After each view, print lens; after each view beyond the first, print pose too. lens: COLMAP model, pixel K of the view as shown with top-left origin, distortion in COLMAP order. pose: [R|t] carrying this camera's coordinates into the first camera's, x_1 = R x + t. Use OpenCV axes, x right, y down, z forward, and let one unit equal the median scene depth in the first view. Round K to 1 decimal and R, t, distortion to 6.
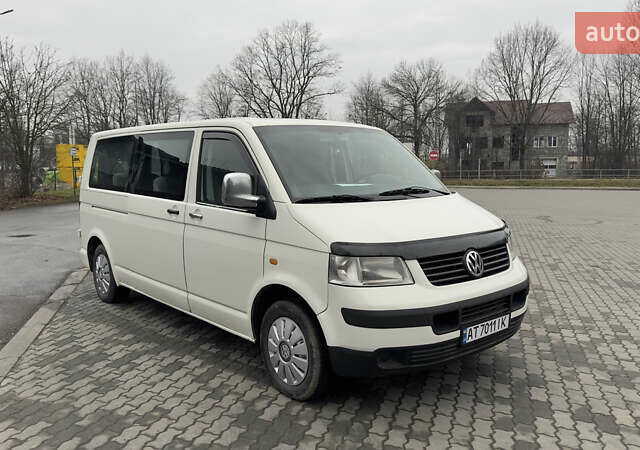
lens RADIAL K [[547.8, 0, 326.9], [0, 547.8, 225.1], [0, 0, 1]] dist [0.119333, -0.199965]
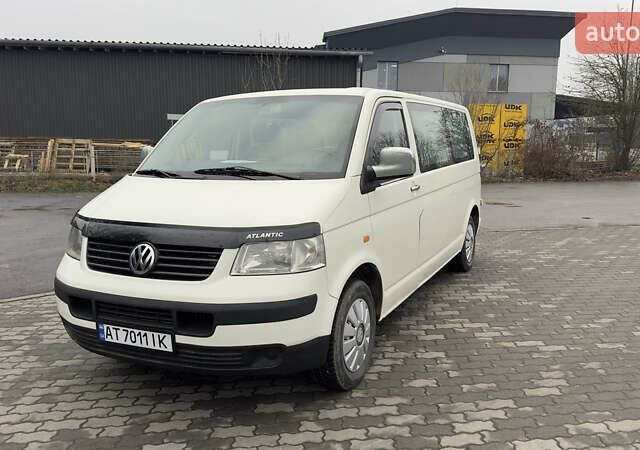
lens RADIAL K [[548.5, 0, 329.9], [0, 548.5, 227.5], [0, 0, 1]] dist [0.116453, -0.193319]
pose [[0.412463, 0.144797, -0.899393, 0.911046], [-0.097230, 0.988645, 0.114576, -0.081049], [0.905771, 0.040190, 0.421858, 0.725865]]
